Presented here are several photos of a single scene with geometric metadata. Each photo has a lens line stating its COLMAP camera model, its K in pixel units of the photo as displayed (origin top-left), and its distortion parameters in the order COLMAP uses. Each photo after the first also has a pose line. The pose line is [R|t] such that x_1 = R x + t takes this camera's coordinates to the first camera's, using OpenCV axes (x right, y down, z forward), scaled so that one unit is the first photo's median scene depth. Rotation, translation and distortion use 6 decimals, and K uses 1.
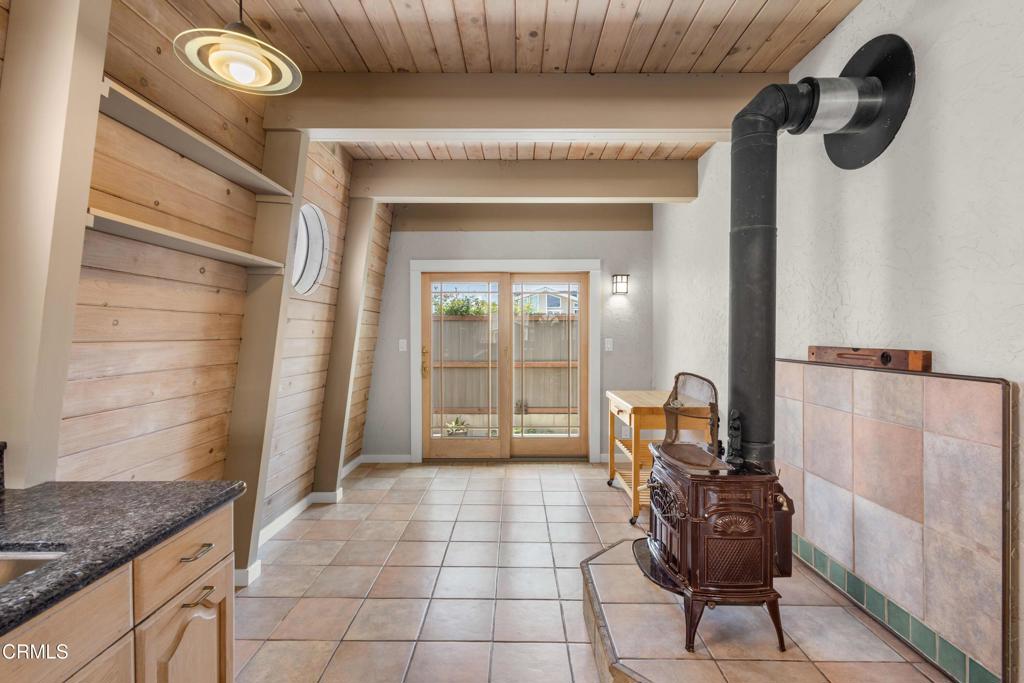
lens RADIAL K [[472.6, 0, 512.0], [0, 472.6, 341.5], [0, 0, 1]] dist [0.000399, -0.000923]
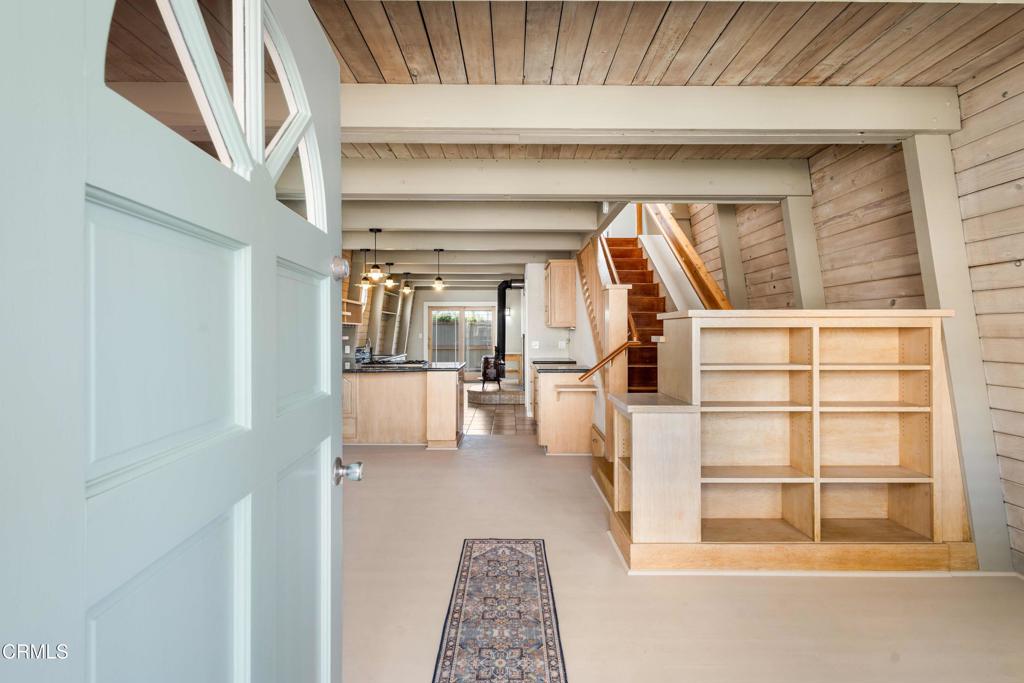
lens RADIAL K [[470.8, 0, 510.0], [0, 470.8, 322.4], [0, 0, 1]] dist [0.001603, -0.000066]
pose [[0.999876, -0.000921, 0.015710, 0.484000], [0.001480, 0.999366, -0.035560, 0.062464], [-0.015668, 0.035579, 0.999244, -3.571019]]
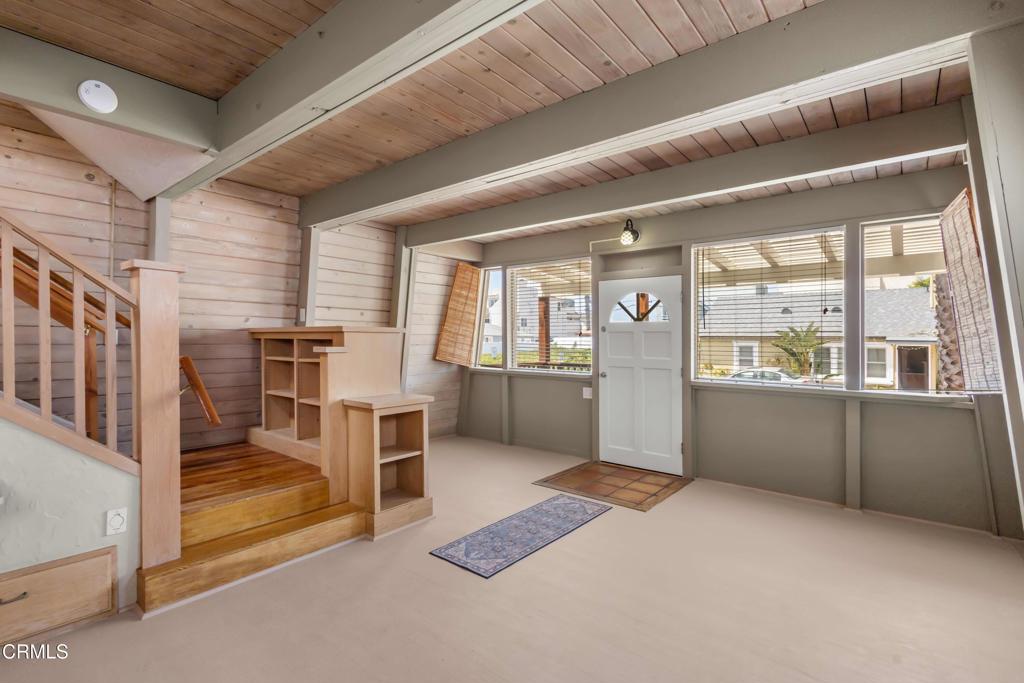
lens RADIAL K [[483.8, 0, 509.5], [0, 483.8, 333.8], [0, 0, 1]] dist [0.010935, 0.000556]
pose [[-0.781783, 0.003152, 0.623542, -0.479115], [0.001754, 0.999994, -0.002856, 0.015458], [-0.623548, -0.001139, -0.781784, -1.171521]]
